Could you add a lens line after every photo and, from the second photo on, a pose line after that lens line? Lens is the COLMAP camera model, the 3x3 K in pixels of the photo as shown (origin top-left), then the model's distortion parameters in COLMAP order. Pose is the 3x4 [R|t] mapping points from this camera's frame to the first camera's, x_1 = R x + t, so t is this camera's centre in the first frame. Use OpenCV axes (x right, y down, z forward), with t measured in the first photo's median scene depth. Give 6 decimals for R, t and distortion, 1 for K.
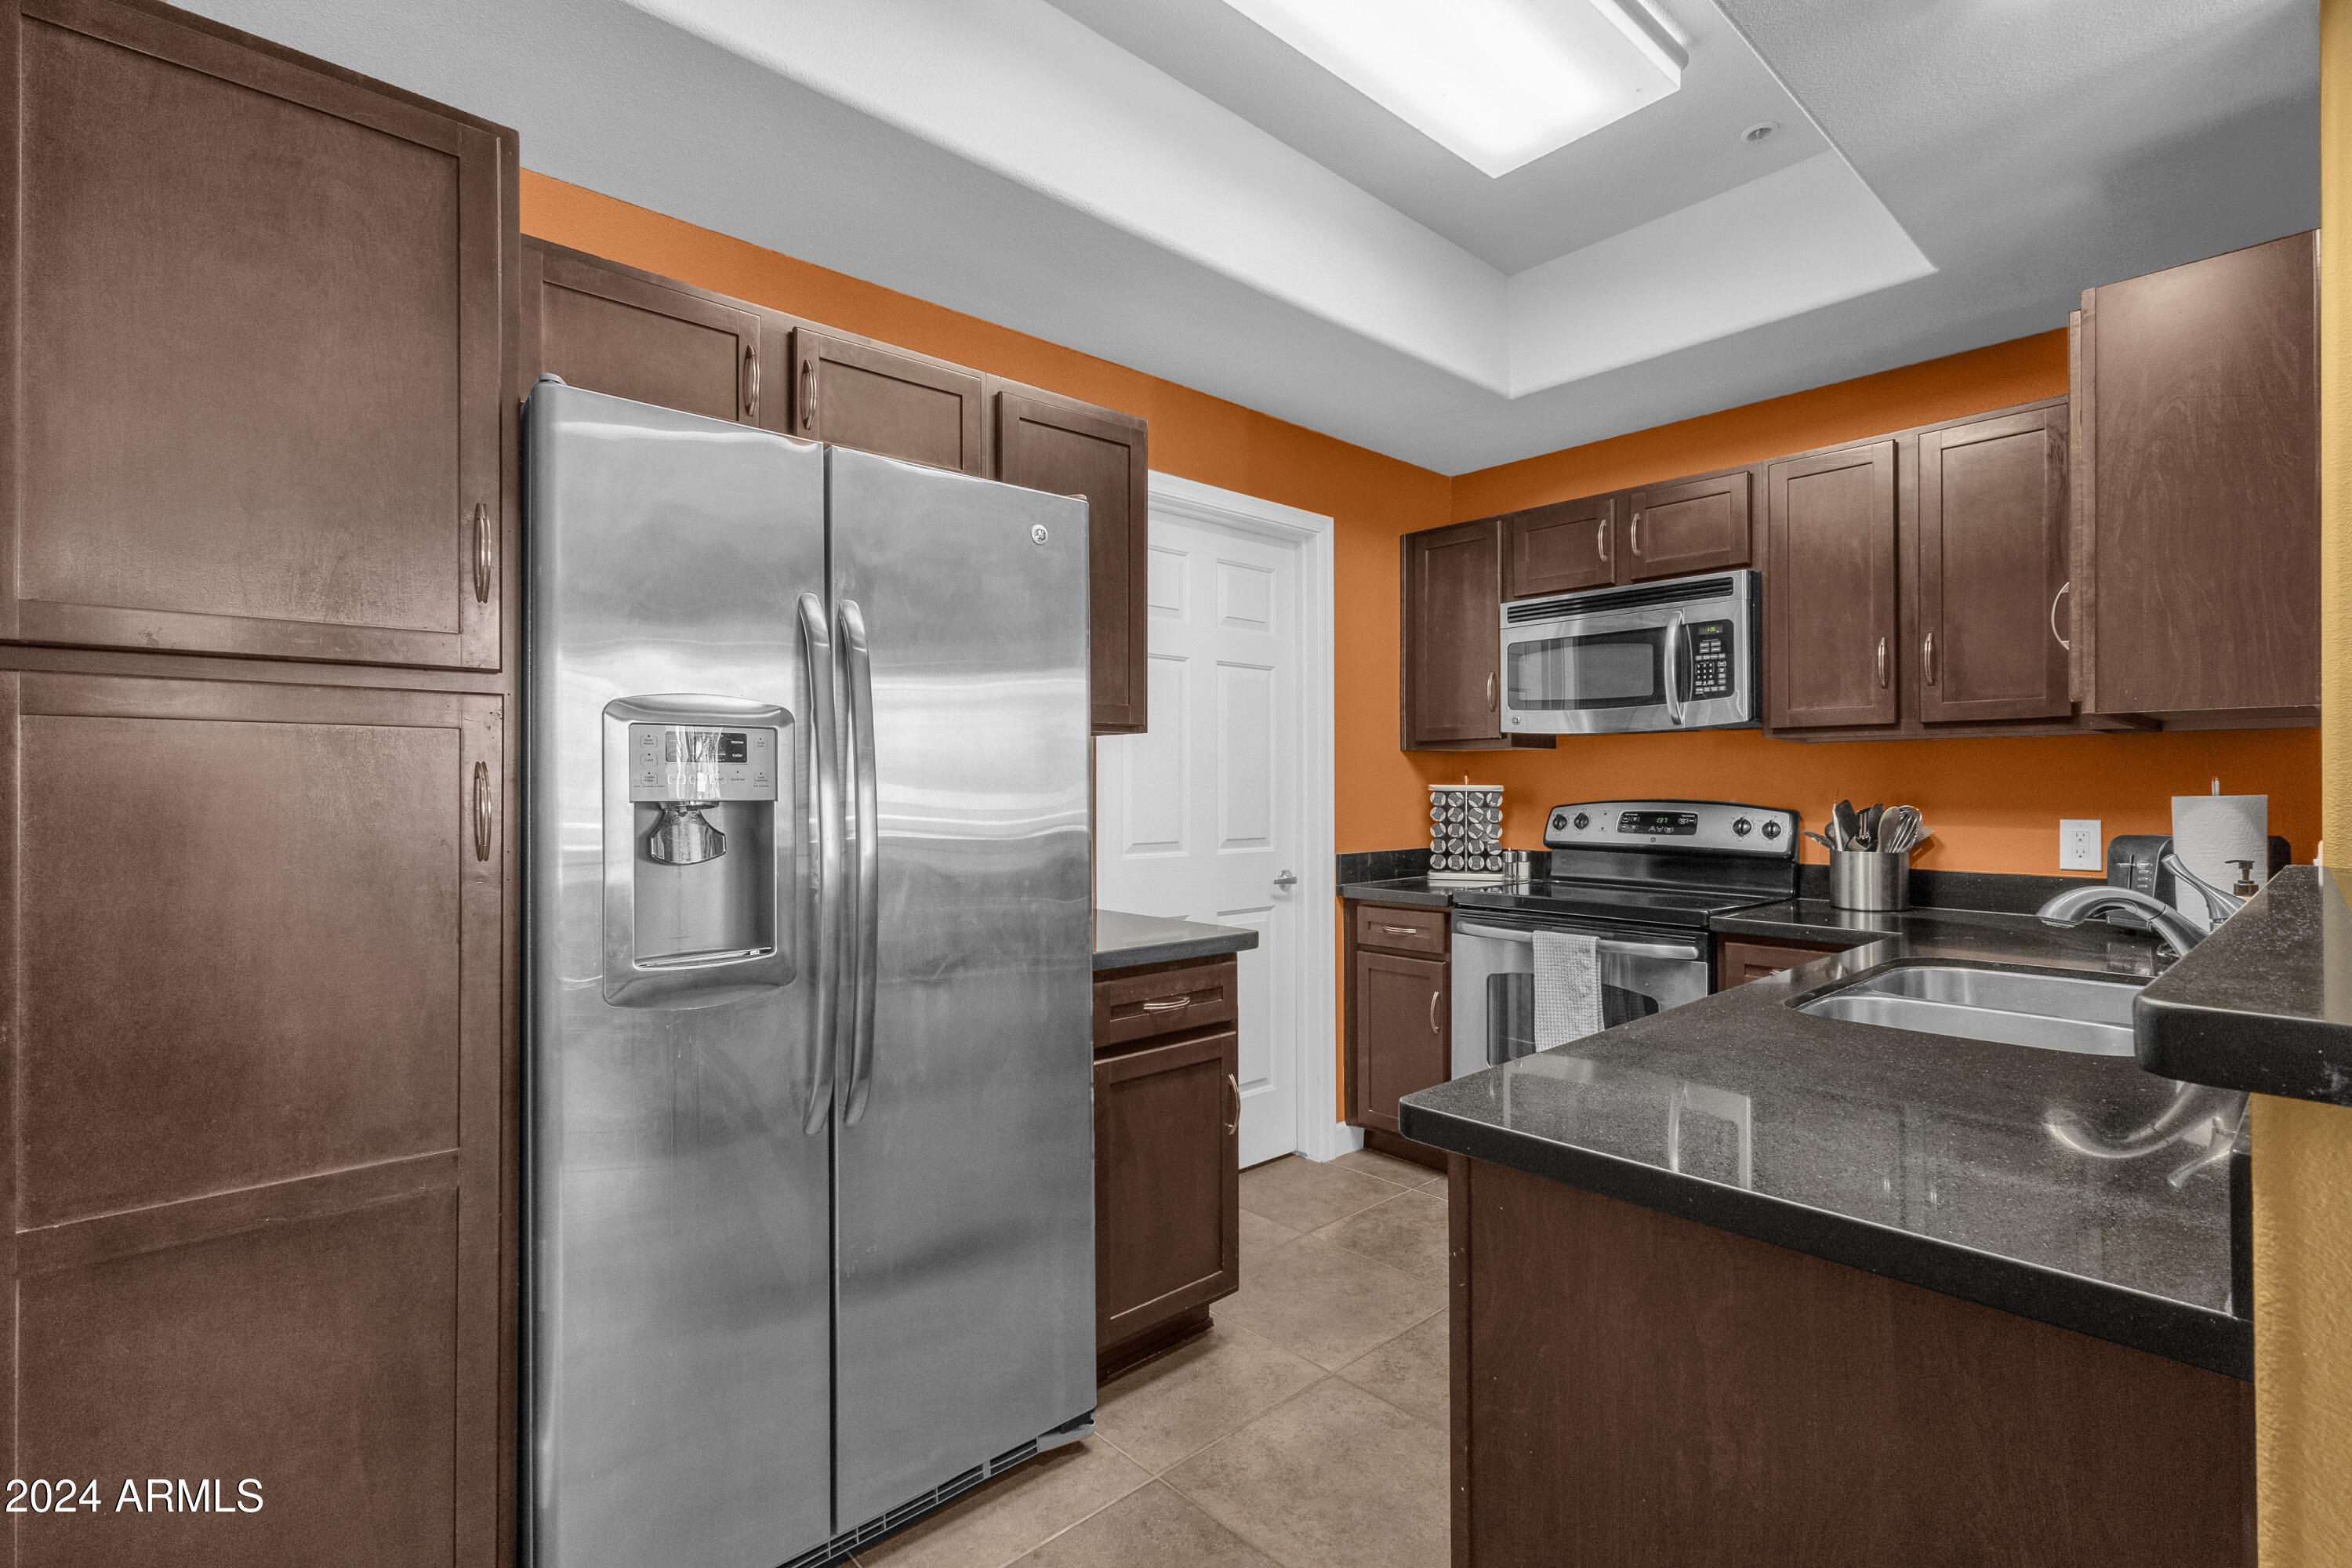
lens RADIAL K [[1078.4, 0, 1176.9], [0, 1078.4, 782.2], [0, 0, 1]] dist [0.002007, 0.000498]
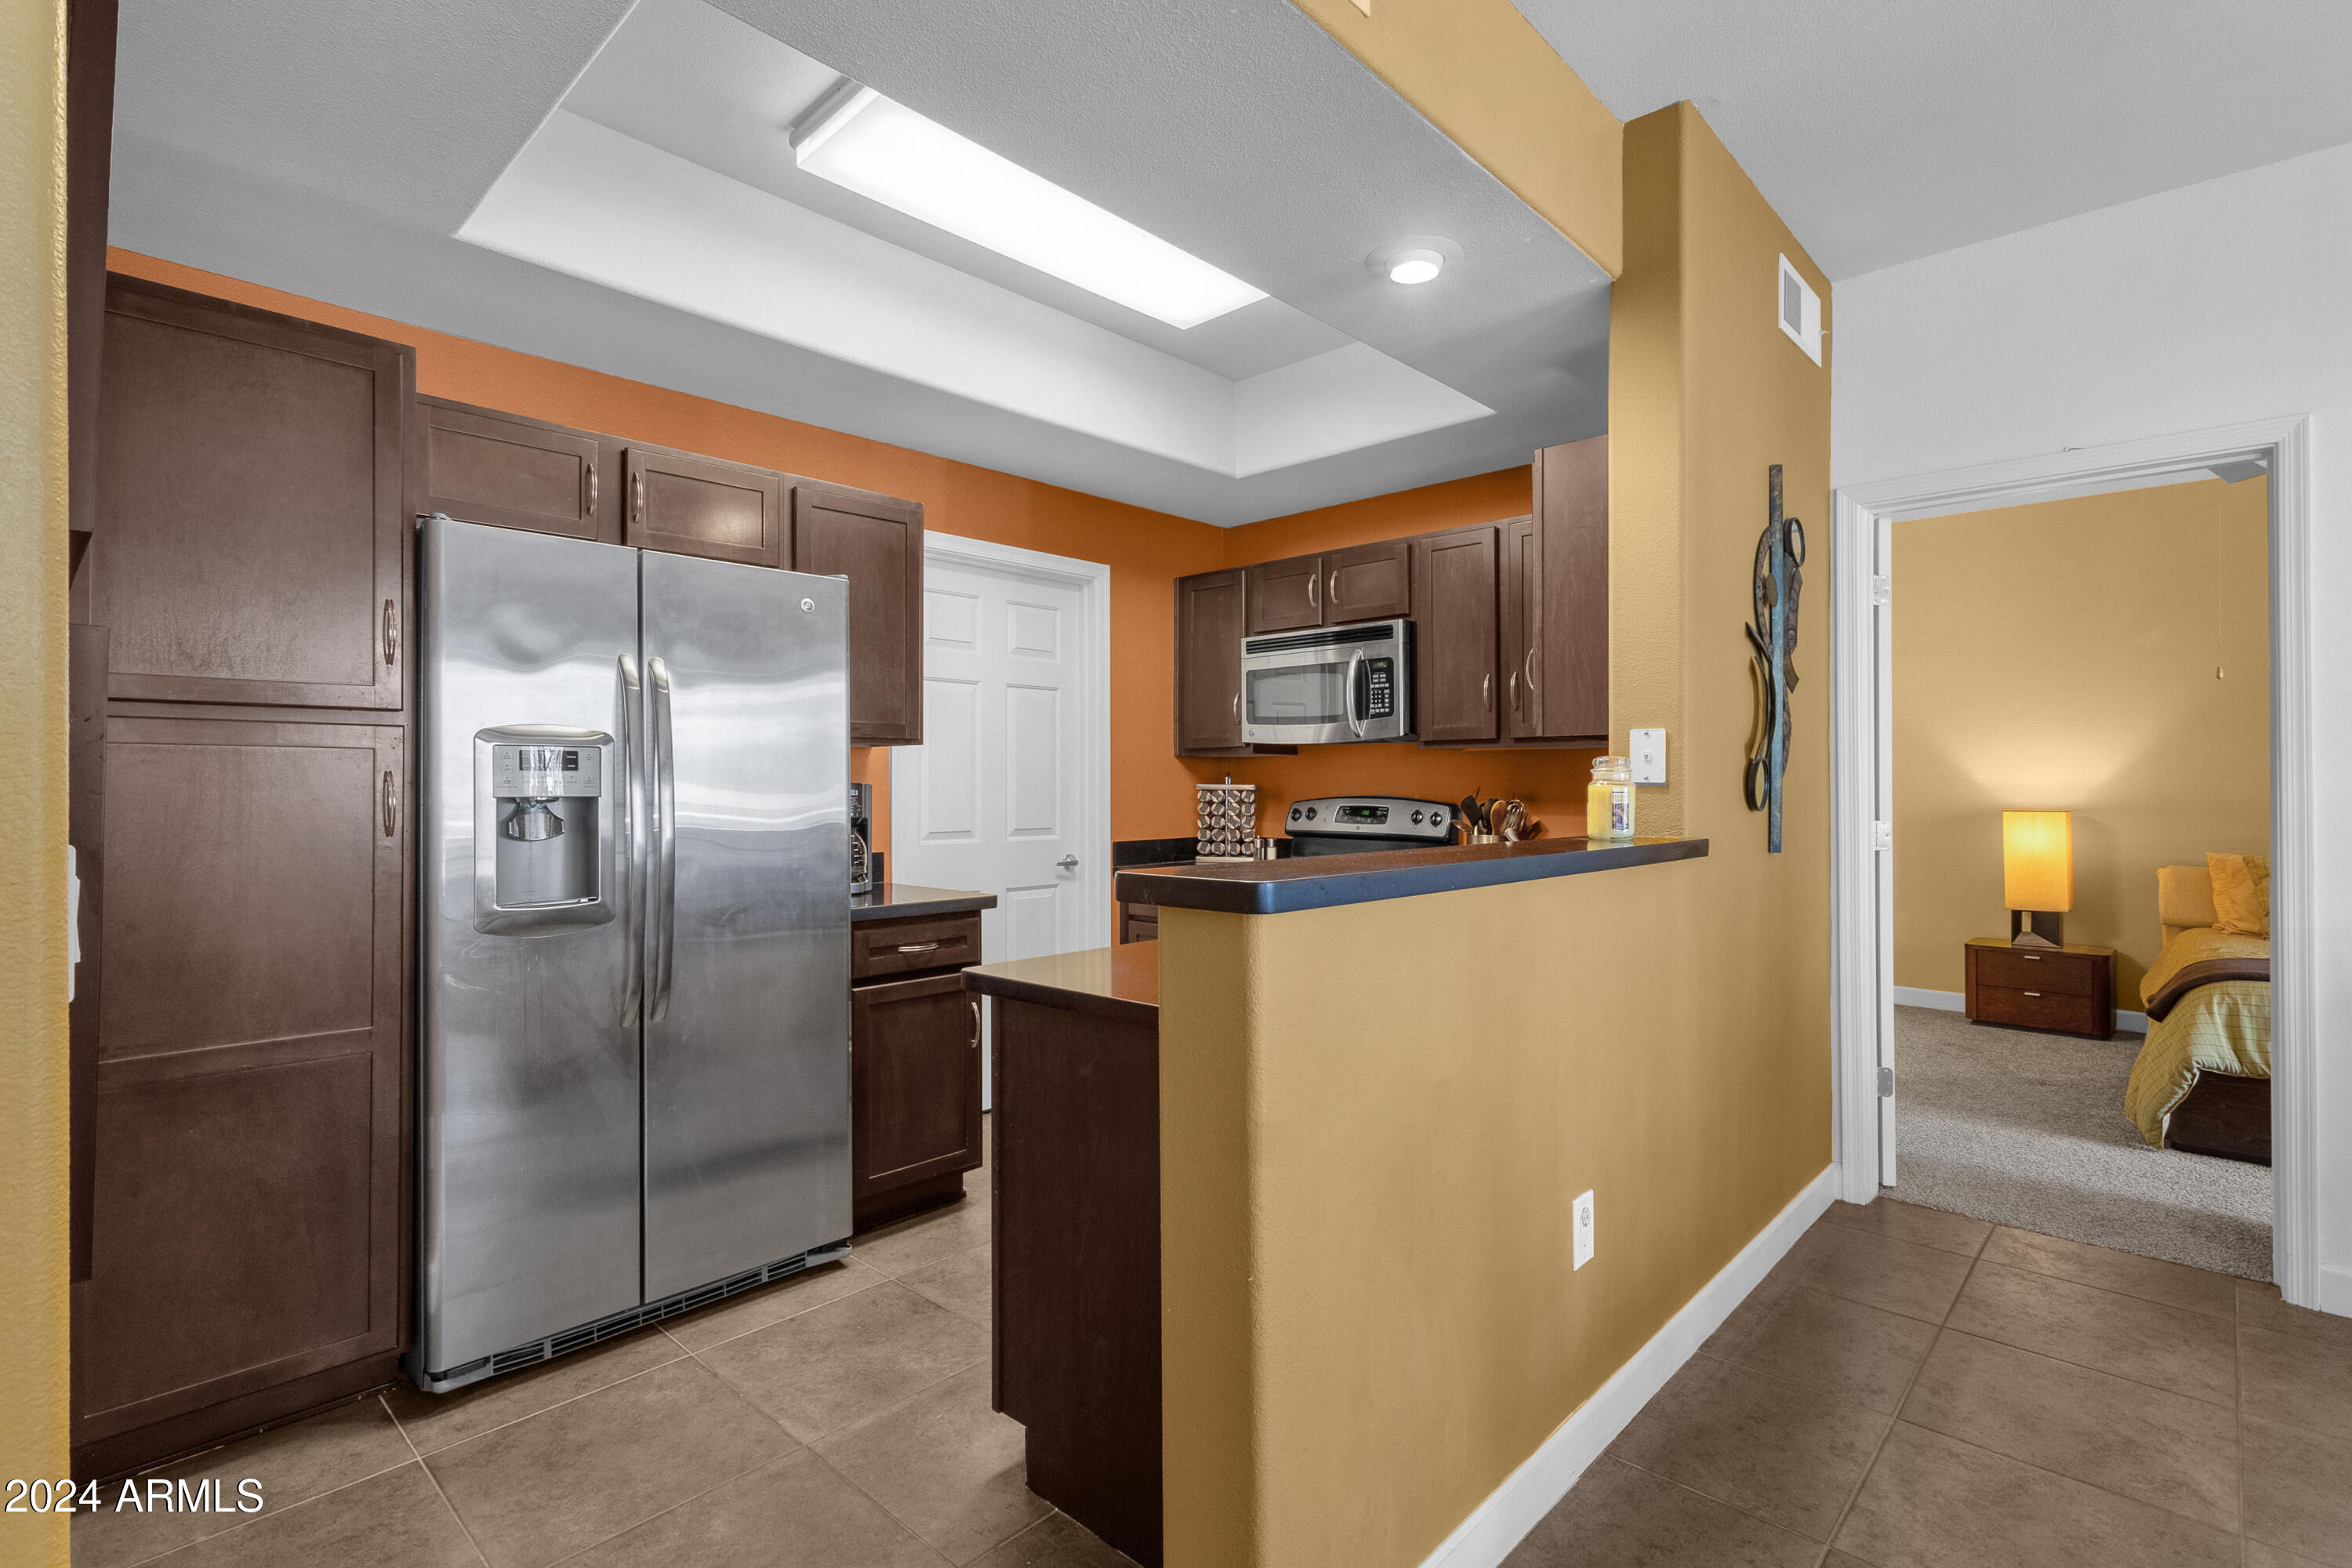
lens RADIAL K [[1087.9, 0, 1191.8], [0, 1087.9, 777.9], [0, 0, 1]] dist [0.001572, 0.000454]
pose [[0.996245, -0.000822, 0.086580, 0.157985], [0.001096, 0.999995, -0.003127, -0.001440], [-0.086577, 0.003210, 0.996240, -0.283424]]
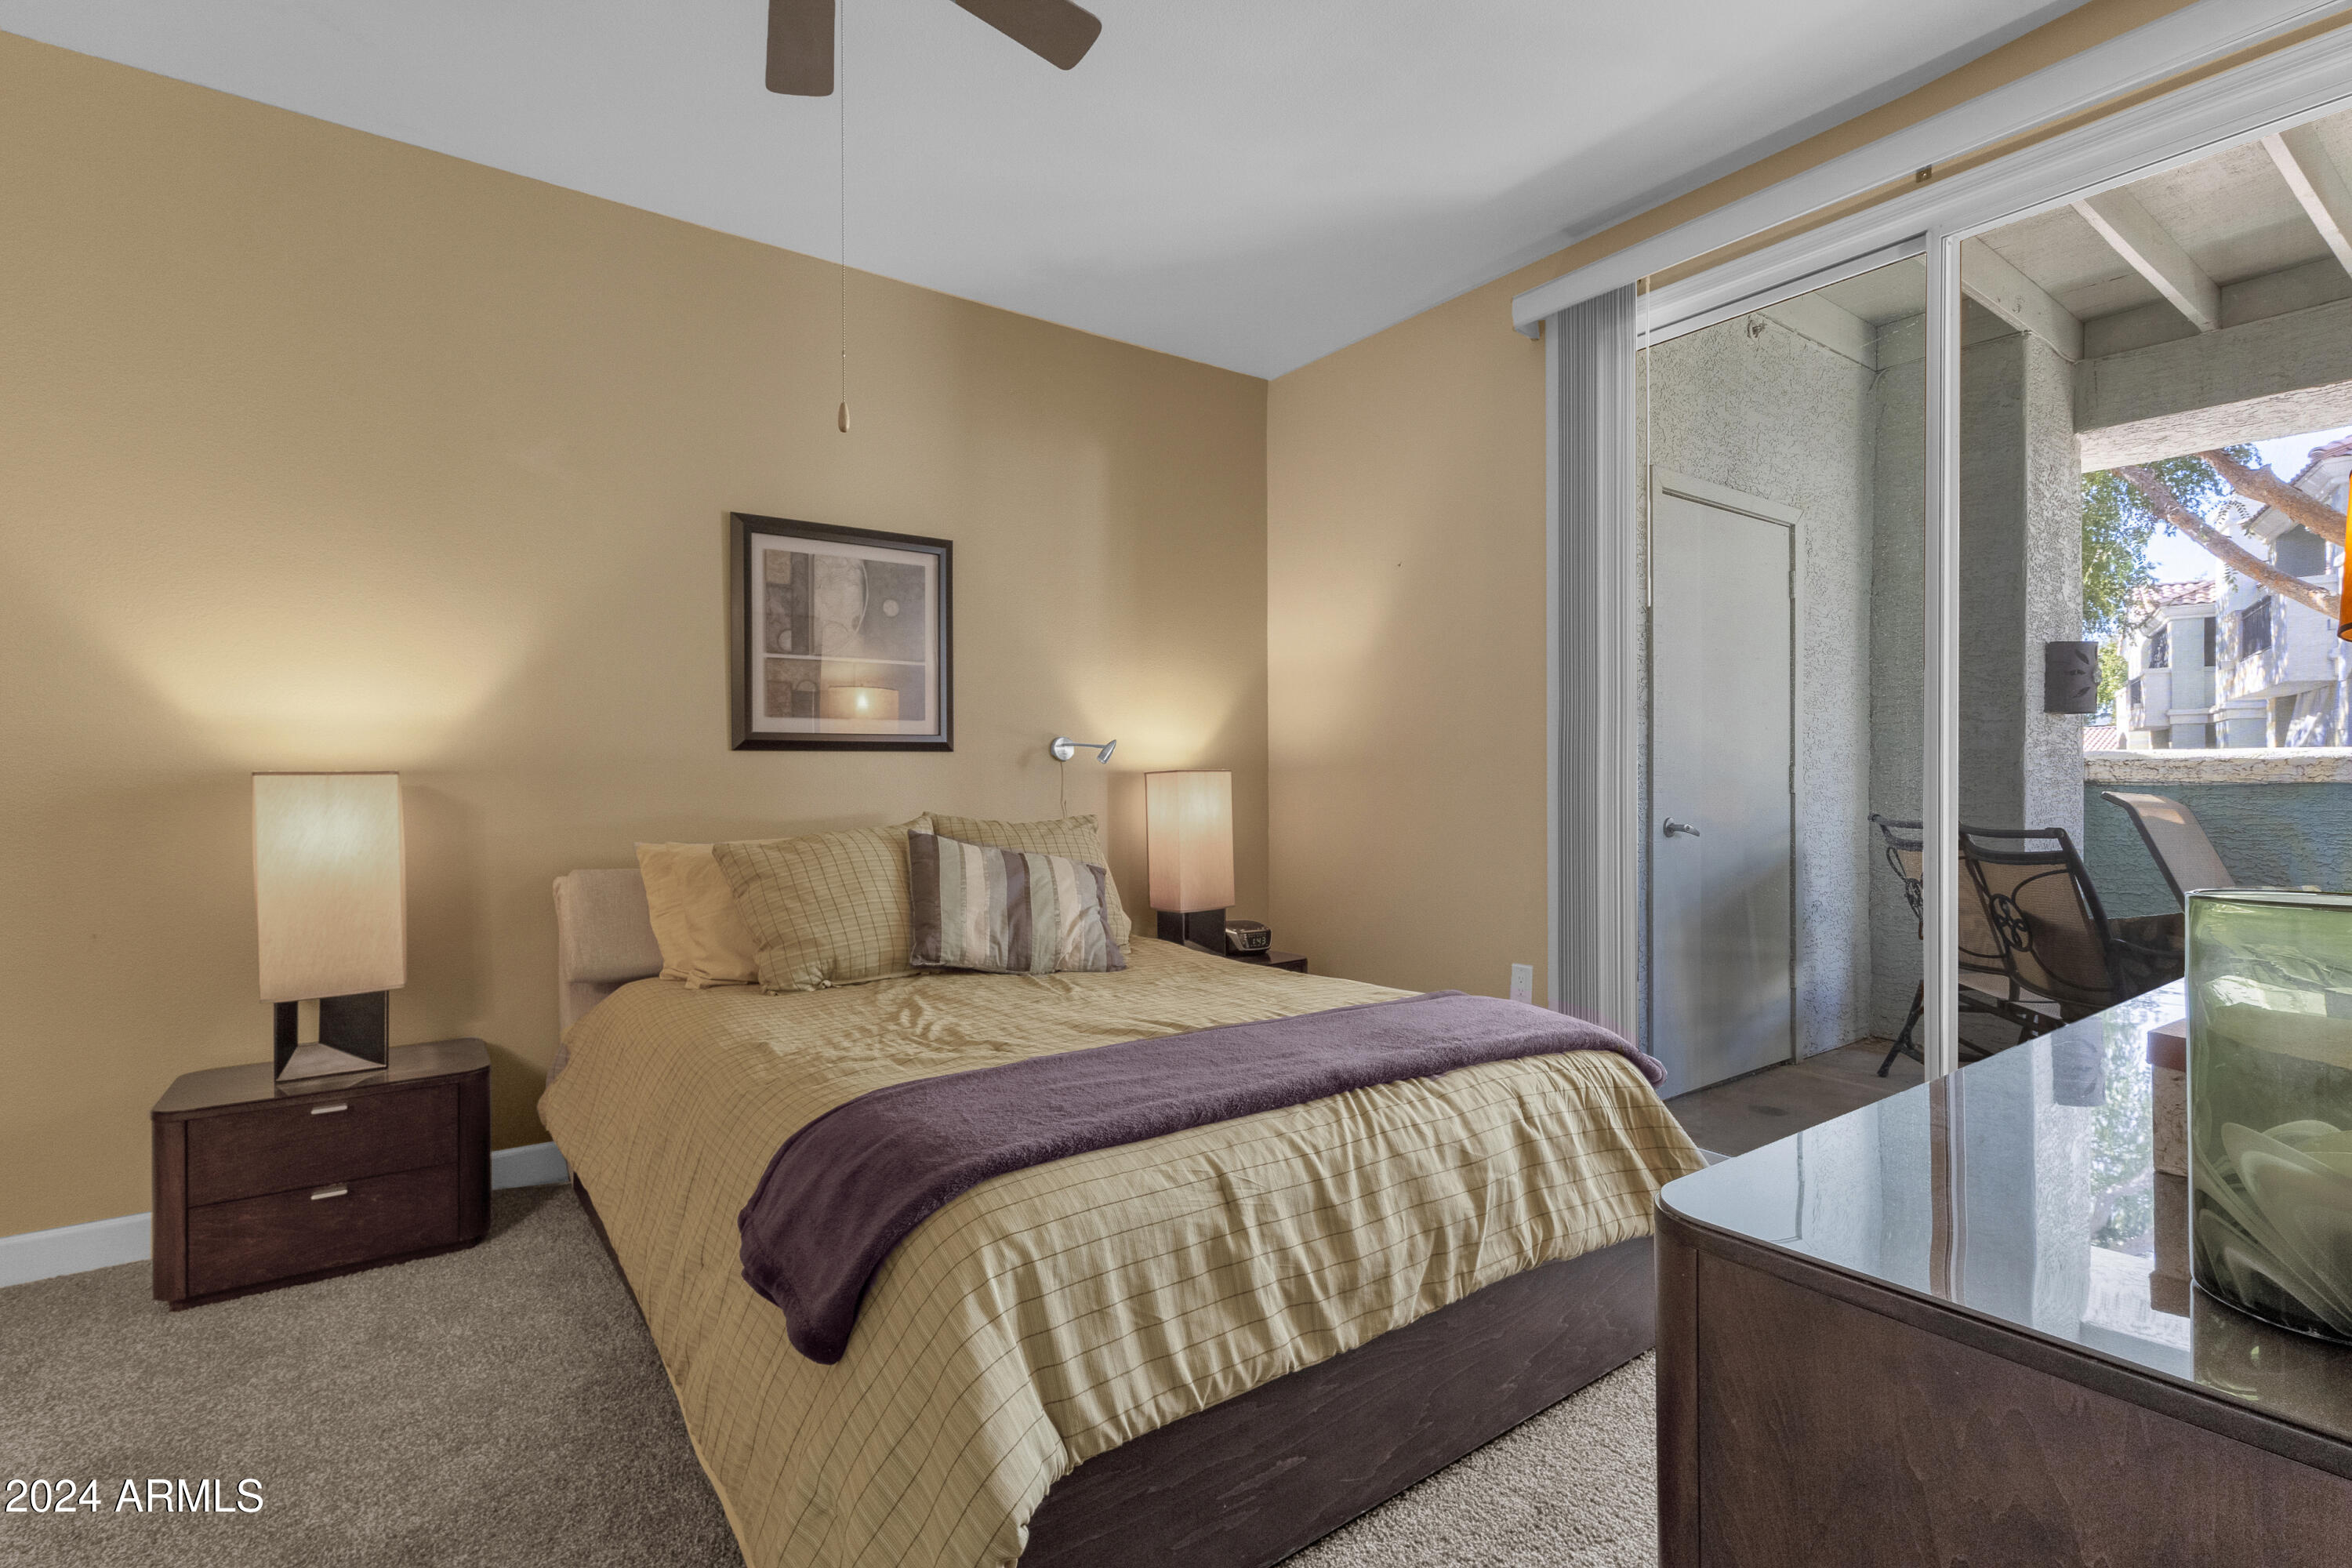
lens RADIAL K [[1088.6, 0, 1176.0], [0, 1088.6, 784.0], [0, 0, 1]] dist [0.014313, 0.000519]
pose [[0.106838, -0.010068, 0.994225, 0.984504], [0.002028, 0.999949, 0.009908, 0.051964], [-0.994274, 0.000957, 0.106853, 0.706928]]
